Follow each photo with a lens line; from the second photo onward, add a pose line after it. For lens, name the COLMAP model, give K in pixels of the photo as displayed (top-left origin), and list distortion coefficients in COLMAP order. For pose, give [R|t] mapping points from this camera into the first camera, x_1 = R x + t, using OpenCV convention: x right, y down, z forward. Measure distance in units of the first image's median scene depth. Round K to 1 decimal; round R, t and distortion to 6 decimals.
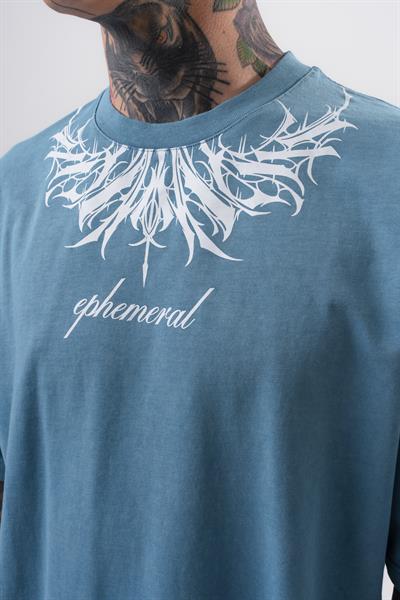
lens RADIAL K [[538.9, 0, 198.9], [0, 538.9, 320.7], [0, 0, 1]] dist [0.012881, 0.009014]
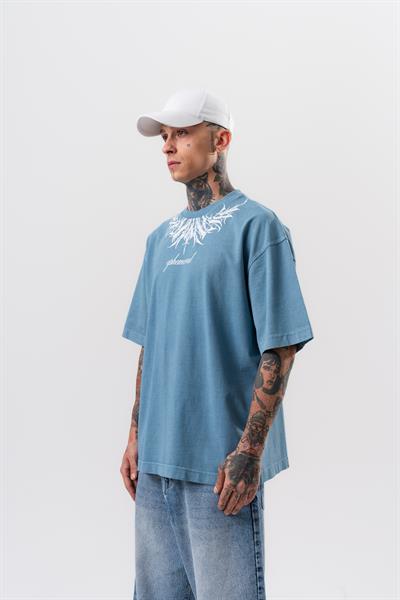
lens RADIAL K [[807.9, 0, 200.0], [0, 807.9, 300.0], [0, 0, 1]] dist [-0.006610, -0.027074]
pose [[0.915207, -0.001574, -0.402982, 2.108124], [-0.106047, 0.963806, -0.244608, 1.490701], [0.388781, 0.266602, 0.881914, -3.510924]]
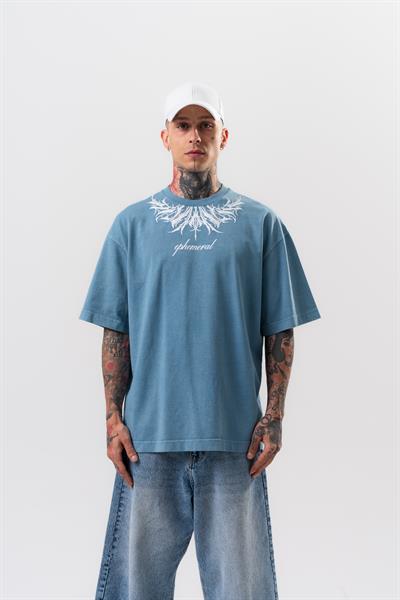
lens RADIAL K [[807.9, 0, 200.0], [0, 807.9, 300.0], [0, 0, 1]] dist [-0.006610, -0.027074]
pose [[0.928839, 0.008913, 0.370375, -2.120142], [0.085049, 0.967882, -0.236582, 1.639362], [-0.360588, 0.251247, 0.898249, -3.881523]]
